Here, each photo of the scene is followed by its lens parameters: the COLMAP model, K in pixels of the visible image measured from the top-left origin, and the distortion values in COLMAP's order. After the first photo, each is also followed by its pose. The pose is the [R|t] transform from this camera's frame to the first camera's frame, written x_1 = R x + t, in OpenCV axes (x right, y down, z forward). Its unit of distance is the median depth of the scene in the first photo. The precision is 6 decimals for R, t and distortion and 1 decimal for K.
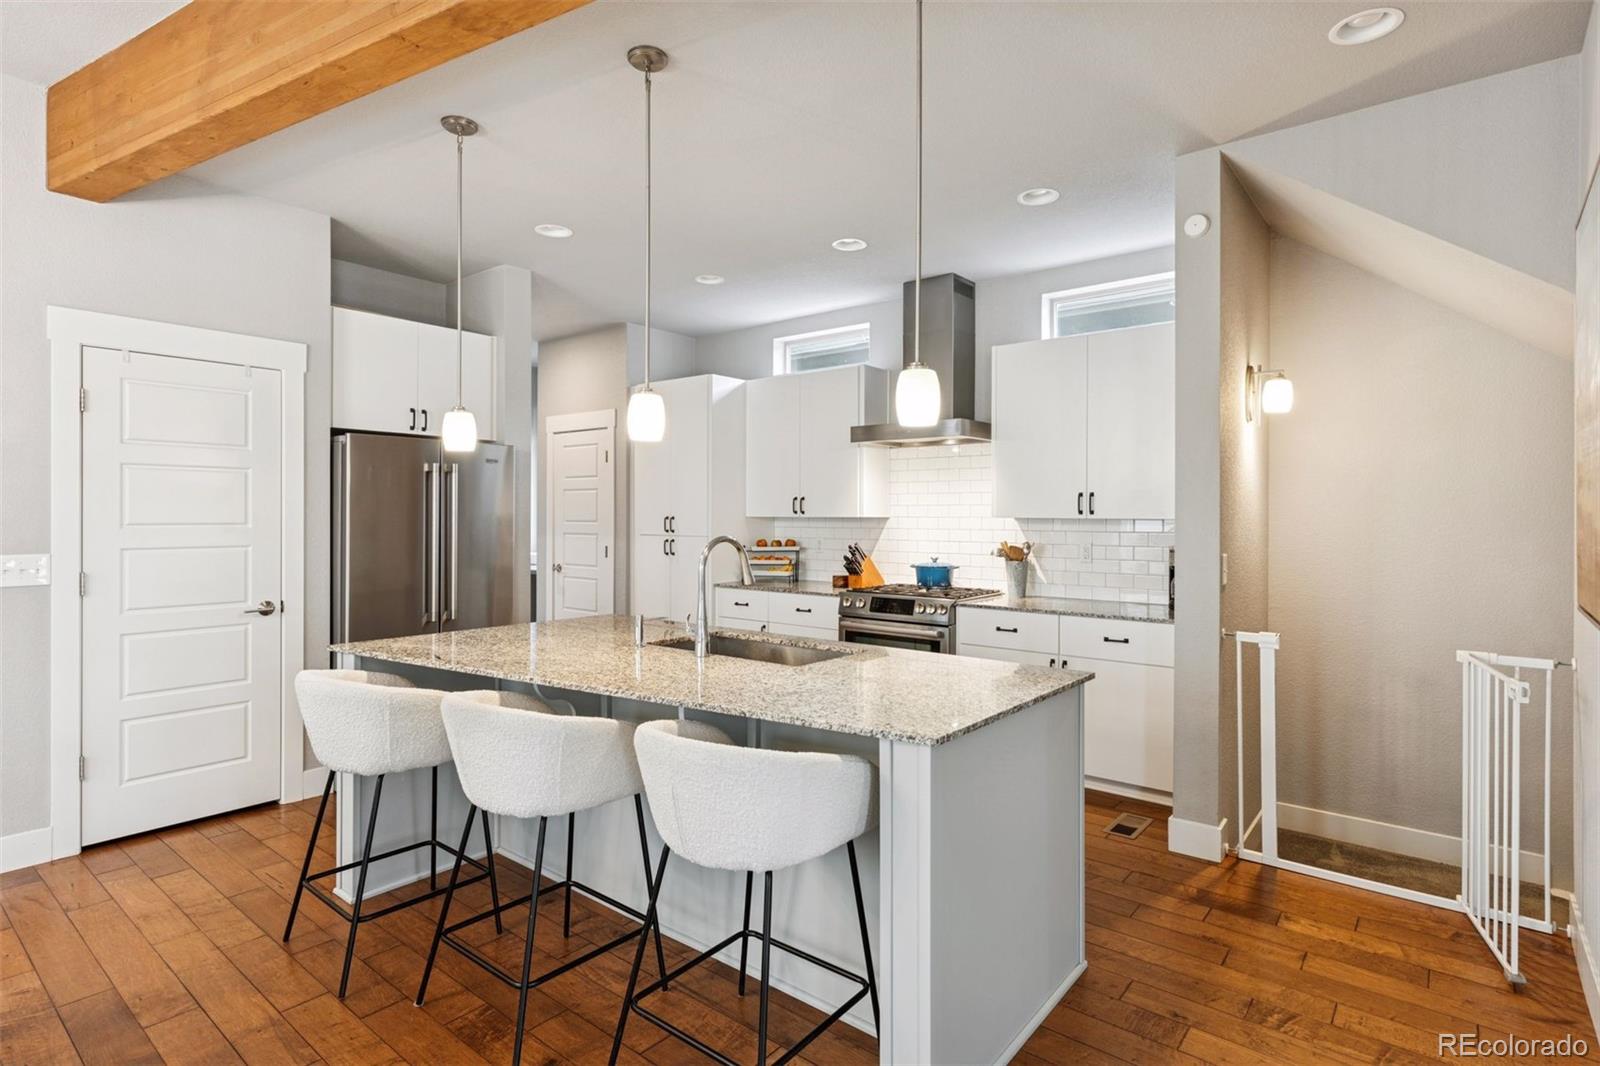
lens RADIAL K [[793.8, 0, 807.3], [0, 793.8, 529.0], [0, 0, 1]] dist [0.014405, 0.000401]
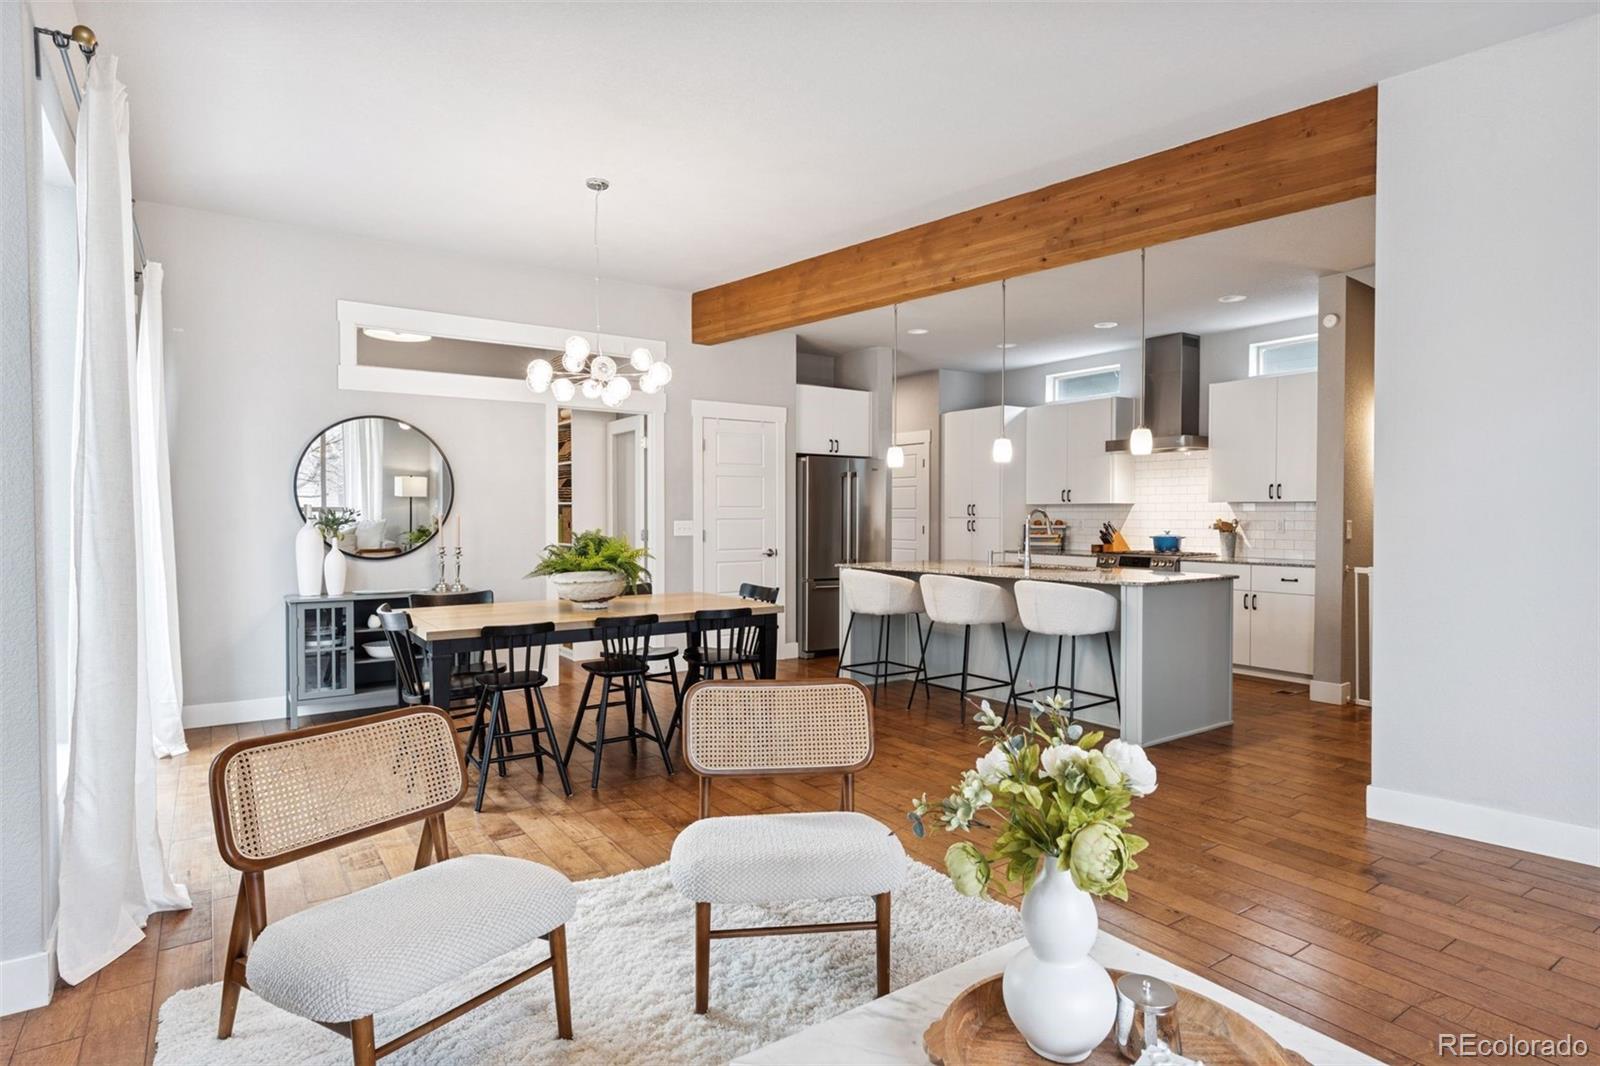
lens RADIAL K [[868.3, 0, 795.4], [0, 868.3, 540.3], [0, 0, 1]] dist [0.005591, 0.000376]
pose [[0.960560, 0.005191, -0.278023, -0.070801], [-0.001817, 0.999922, 0.012391, 0.051276], [0.278066, -0.011397, 0.960494, -1.021056]]
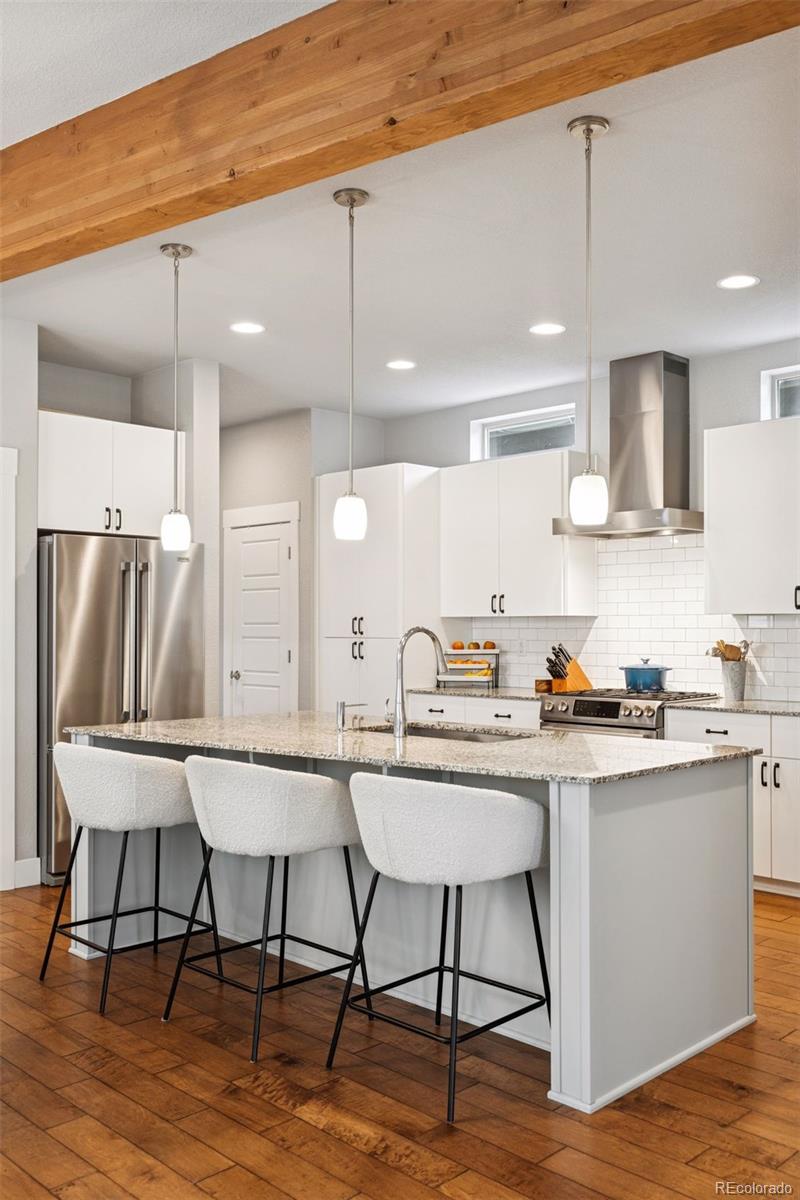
lens RADIAL K [[1051.9, 0, 416.3], [0, 1051.9, 637.0], [0, 0, 1]] dist [-0.000628, 0.012524]
pose [[0.994923, -0.003656, -0.100573, 0.028225], [0.002893, 0.999966, -0.007733, 0.028813], [0.100598, 0.007403, 0.994900, -0.352319]]
